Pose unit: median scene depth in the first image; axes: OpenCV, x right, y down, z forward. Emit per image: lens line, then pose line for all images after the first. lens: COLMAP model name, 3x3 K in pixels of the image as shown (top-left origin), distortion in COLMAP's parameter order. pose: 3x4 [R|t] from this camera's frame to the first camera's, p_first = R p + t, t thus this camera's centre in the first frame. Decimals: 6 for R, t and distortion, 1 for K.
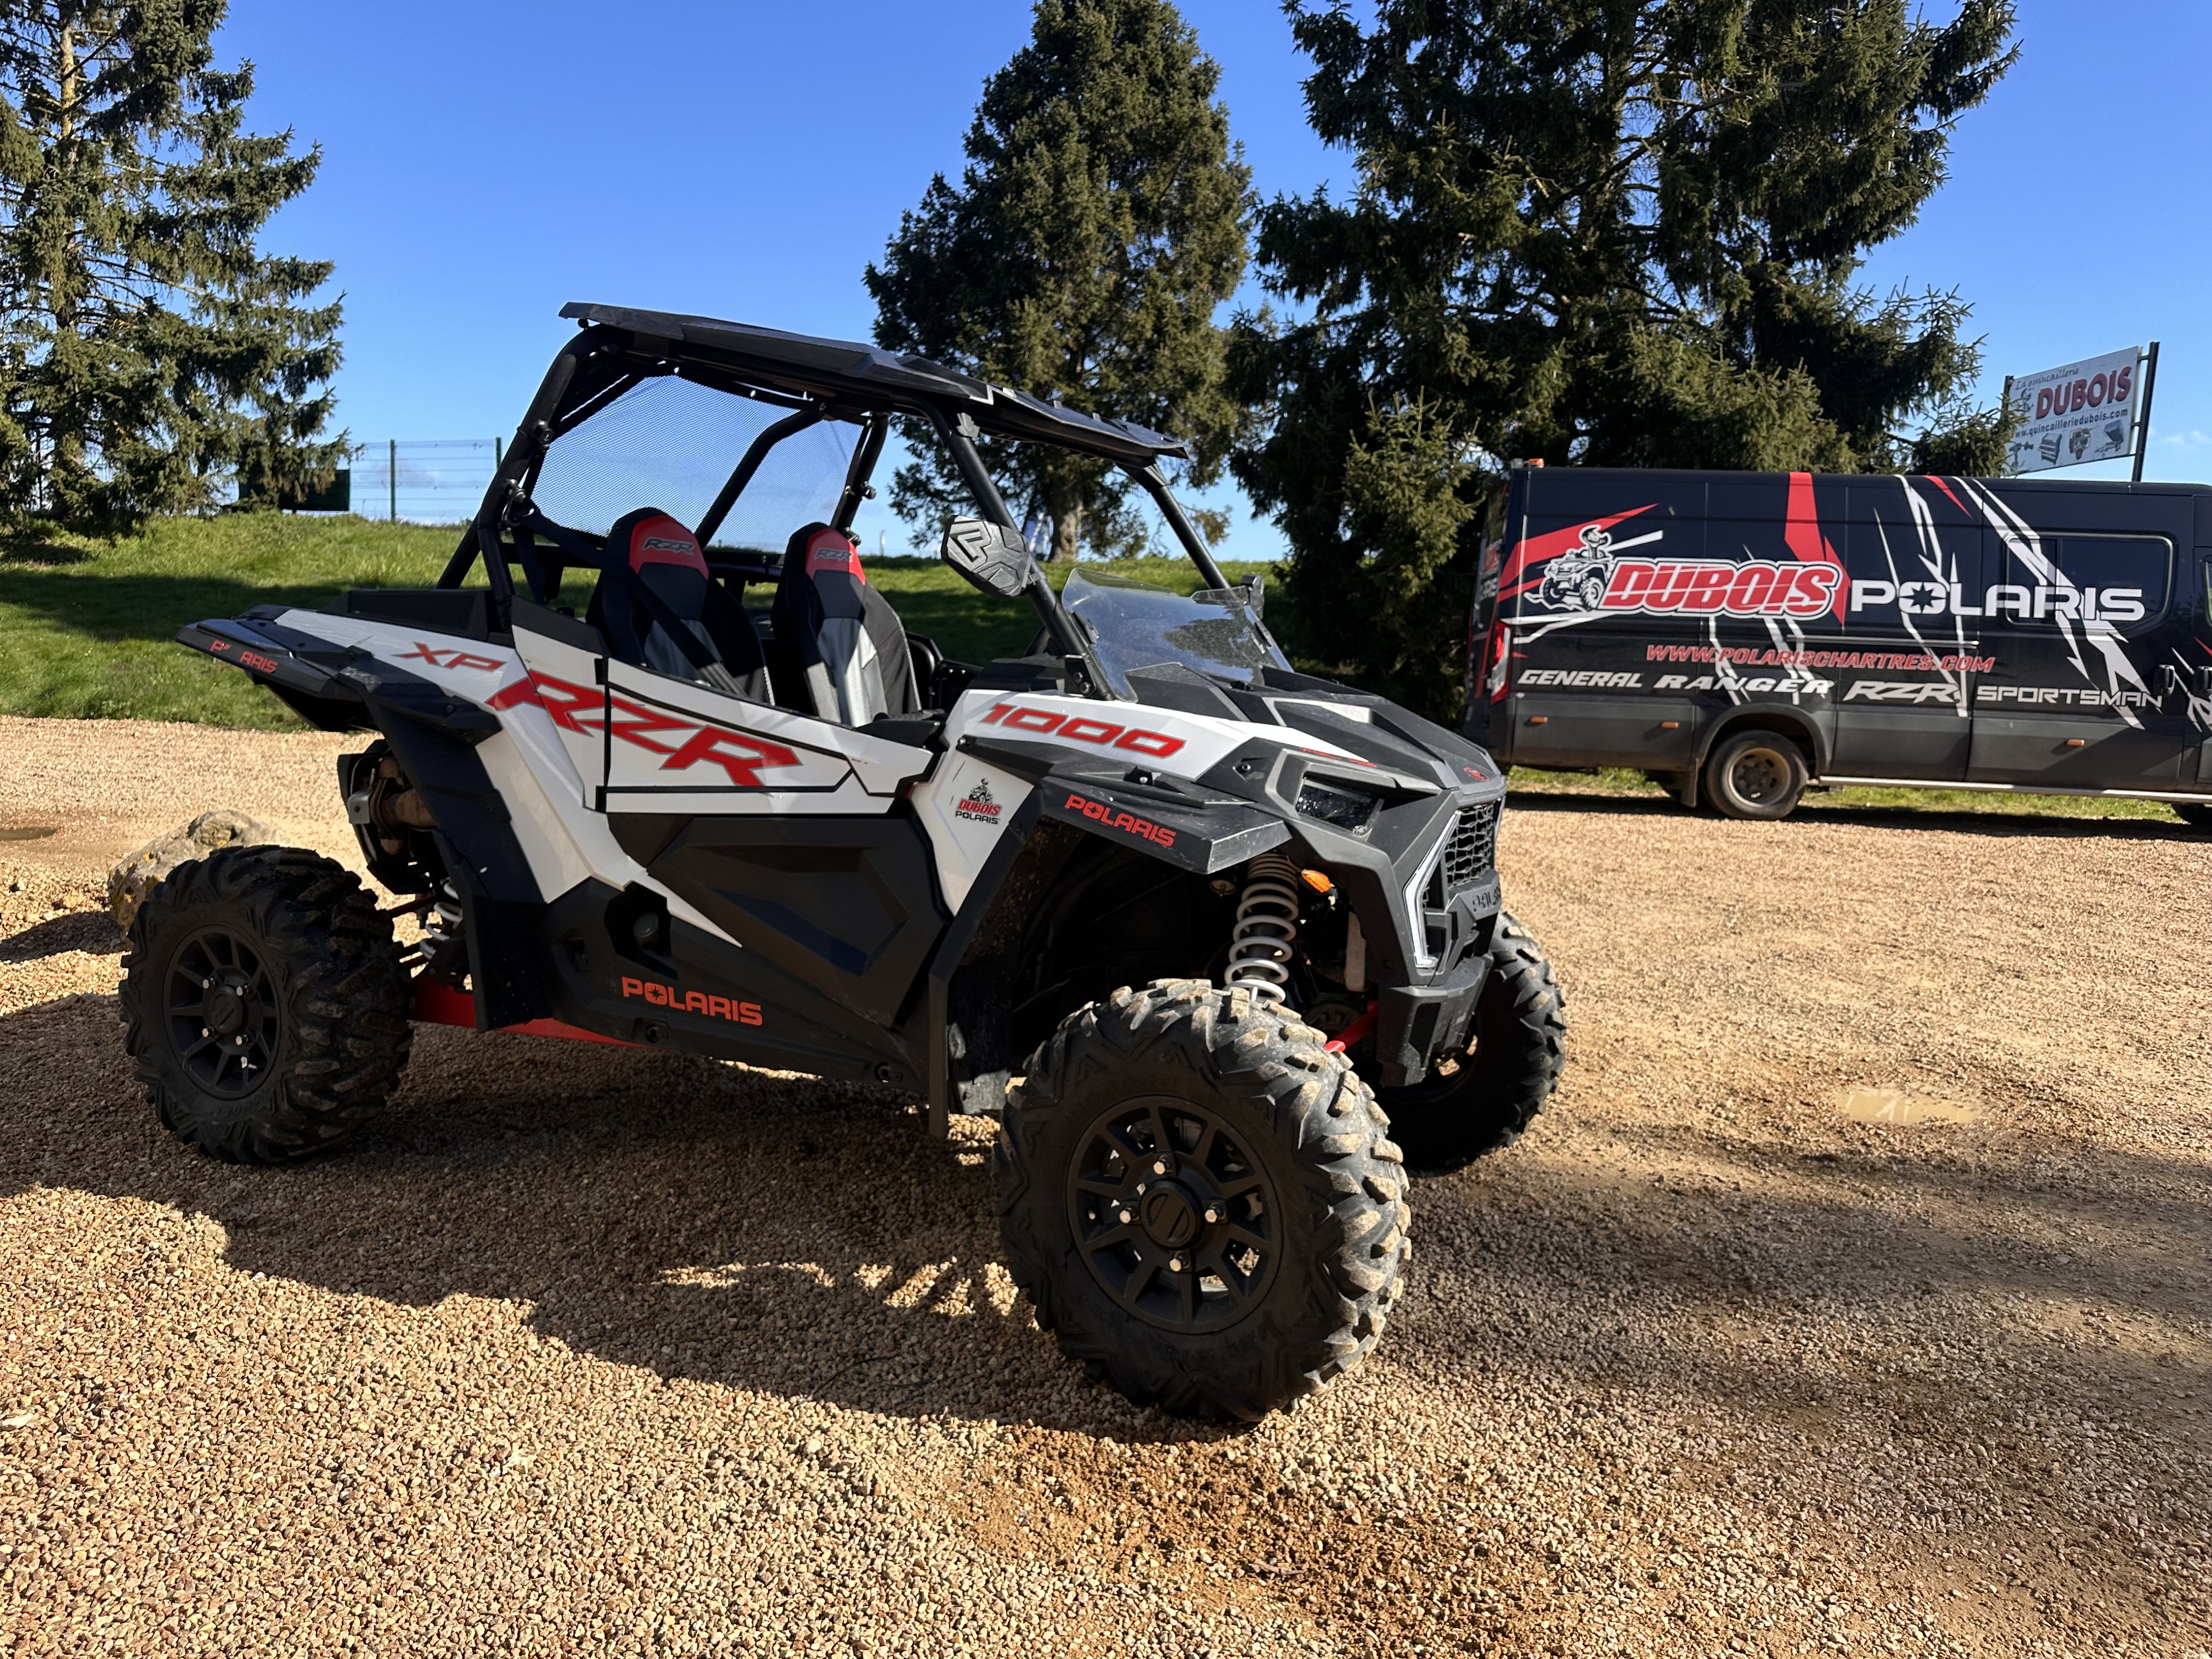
lens RADIAL K [[1610.0, 0, 1111.5], [0, 1610.0, 821.3], [0, 0, 1]] dist [0.046322, -0.063980]
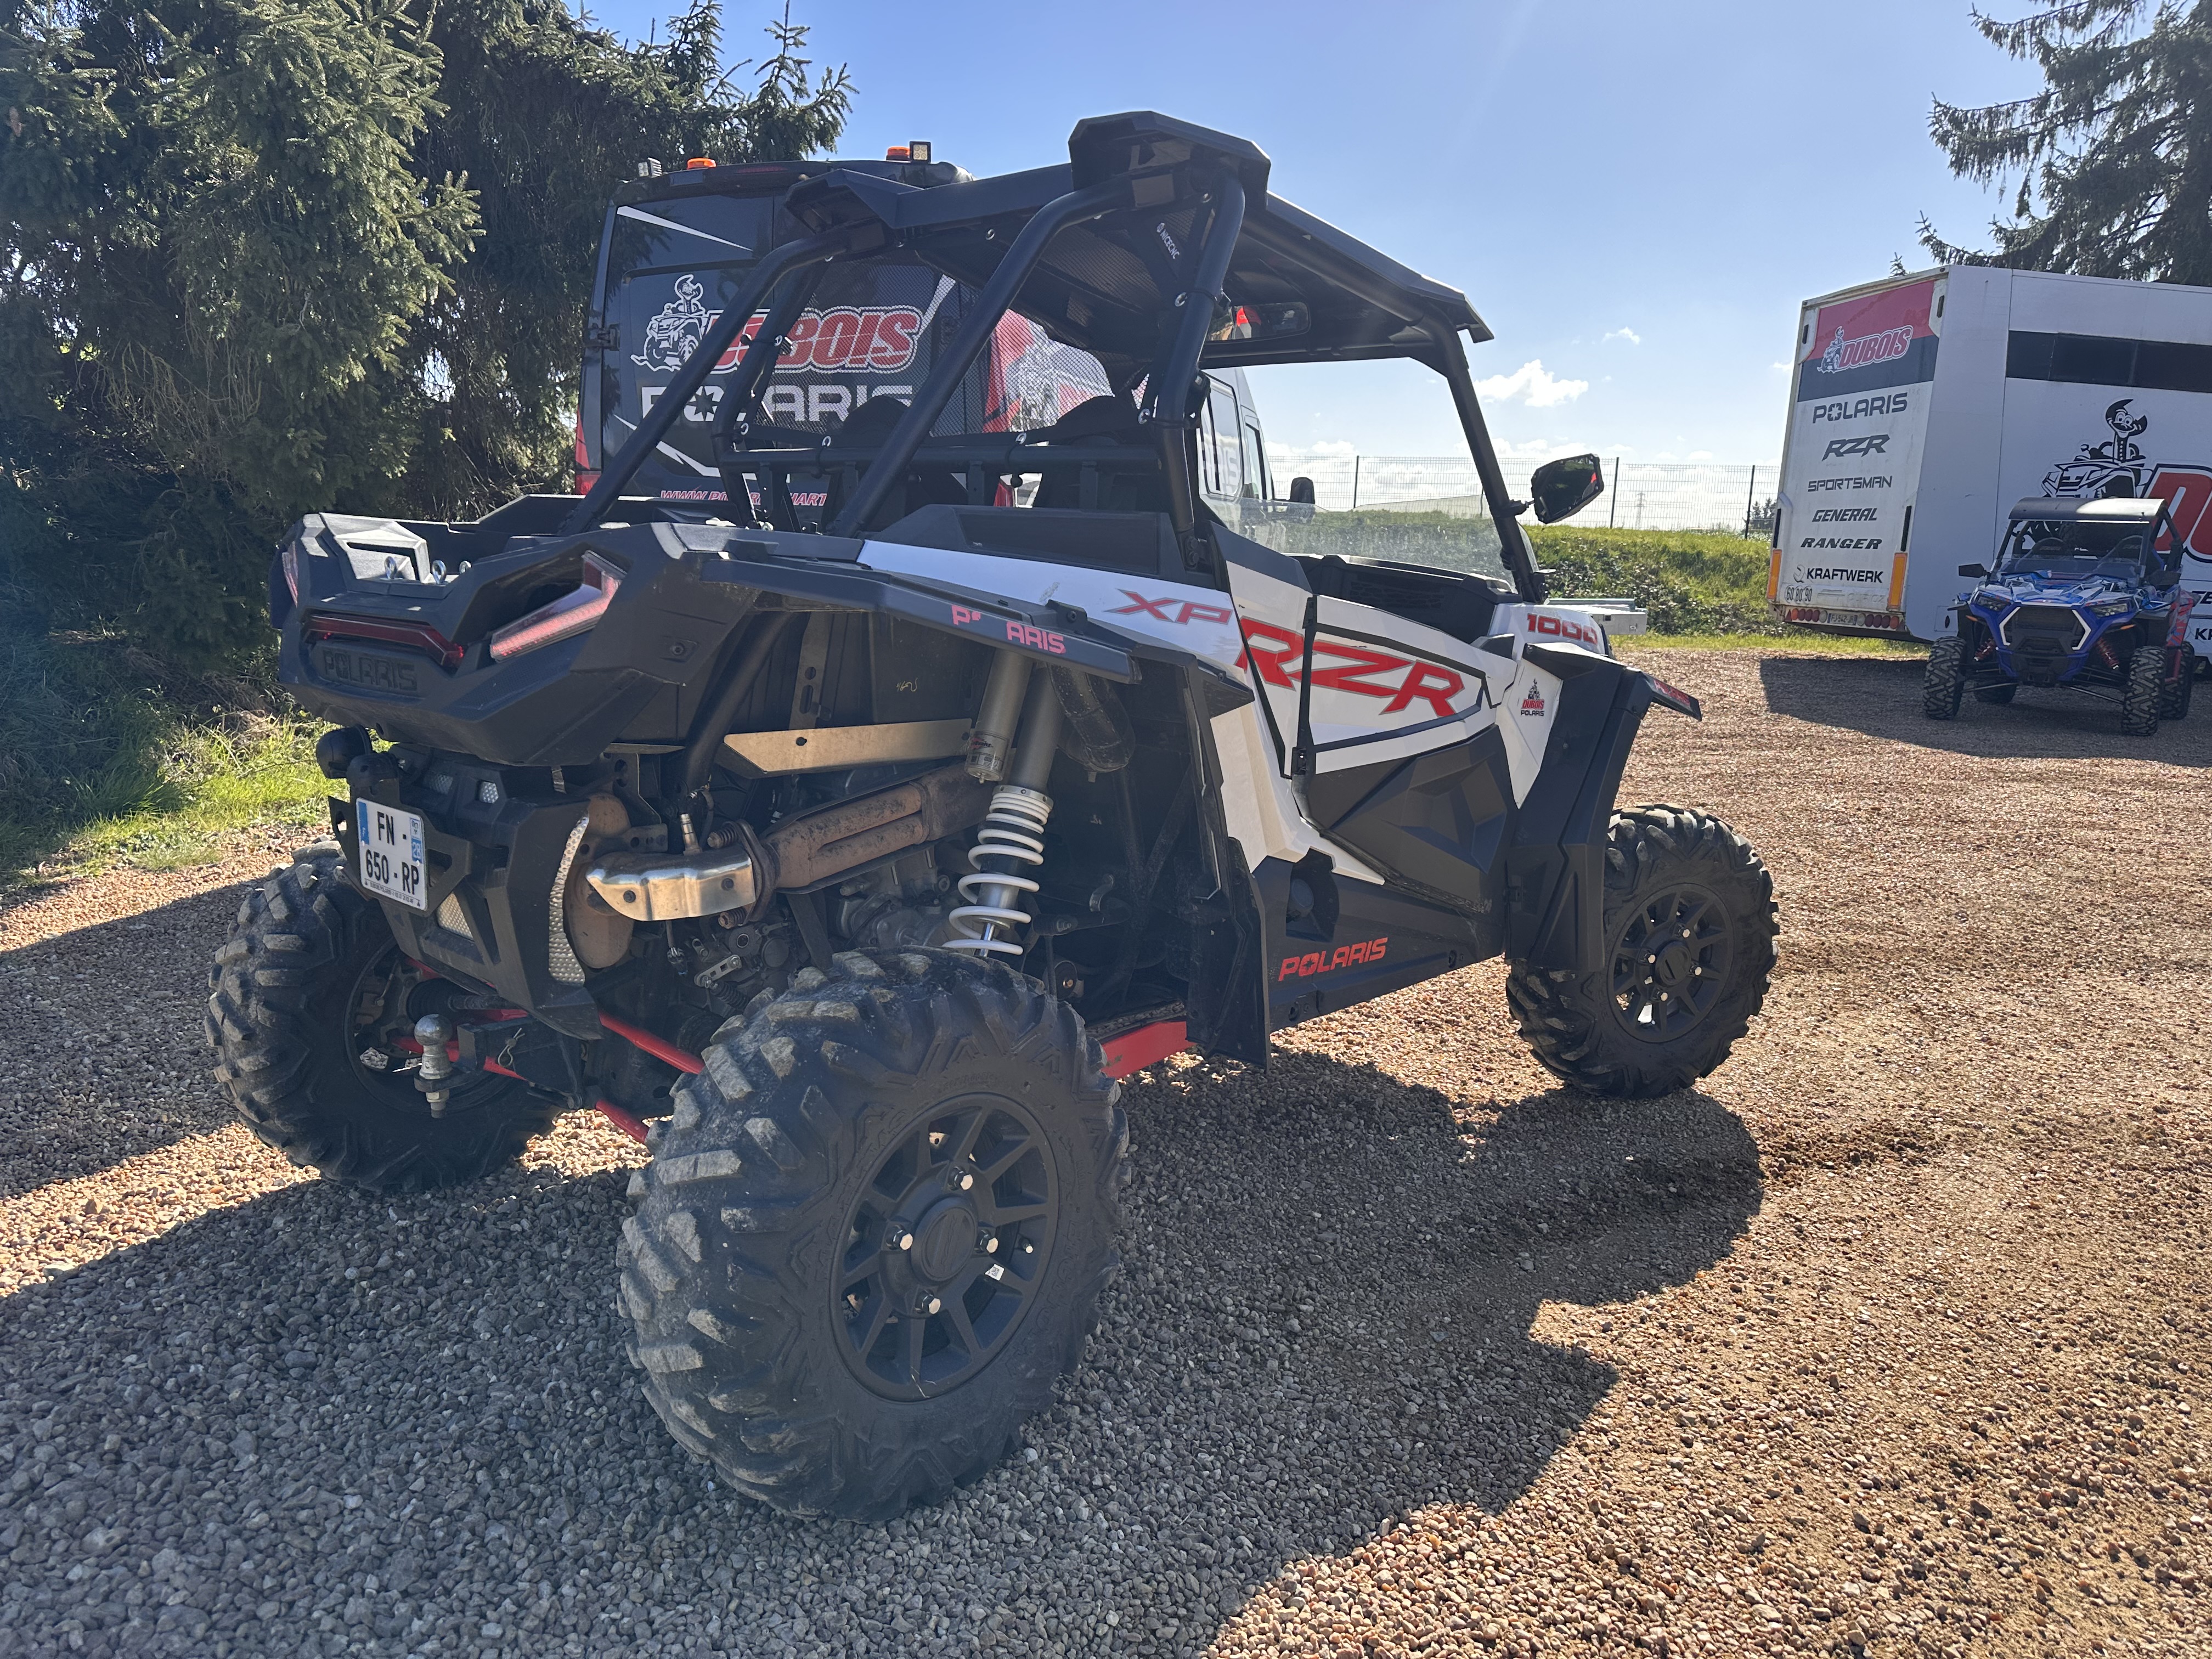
lens RADIAL K [[1582.8, 0, 1111.8], [0, 1582.8, 838.2], [0, 0, 1]] dist [0.037417, -0.000556]
pose [[0.286563, -0.204159, 0.936056, -0.325300], [0.086308, 0.978560, 0.187007, -0.039939], [-0.954166, 0.027200, 0.298039, 0.239933]]
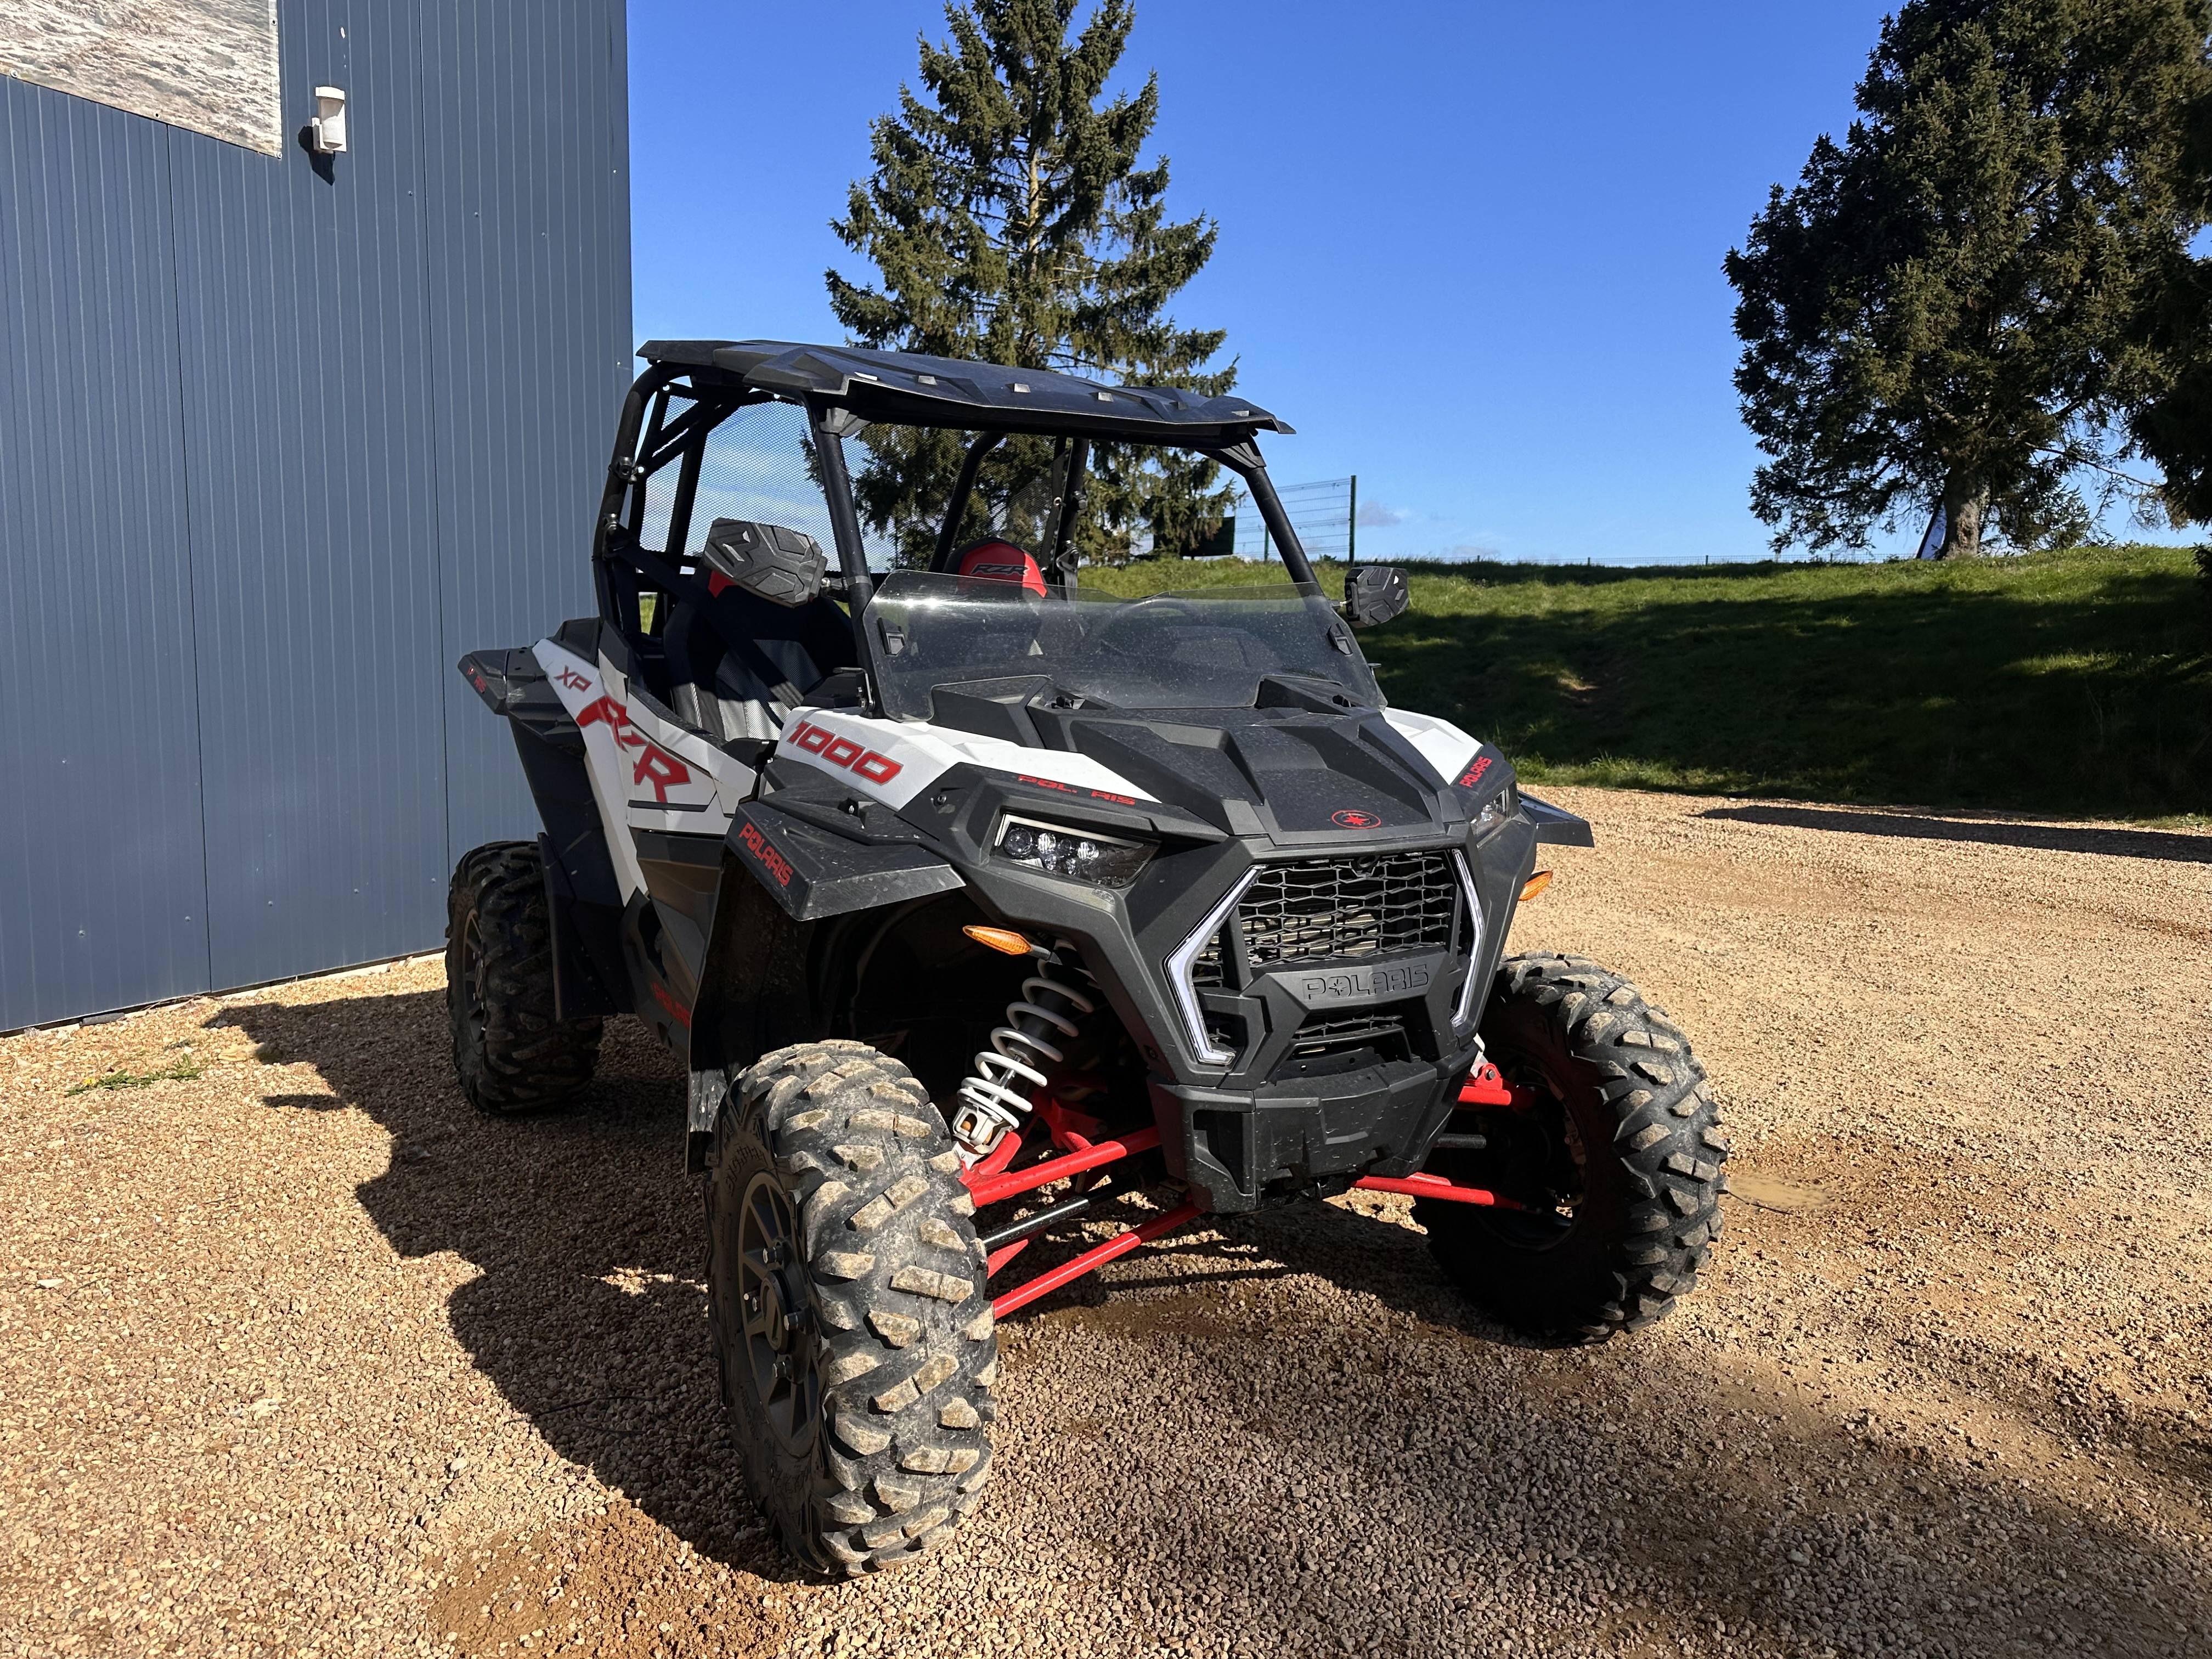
lens RADIAL K [[1594.5, 0, 1095.8], [0, 1594.5, 838.2], [0, 0, 1]] dist [0.066070, -0.081470]
pose [[0.835141, 0.043756, -0.548293, 0.144514], [-0.045352, 0.998914, 0.010640, -0.006131], [0.548164, 0.015980, 0.836218, 0.082793]]
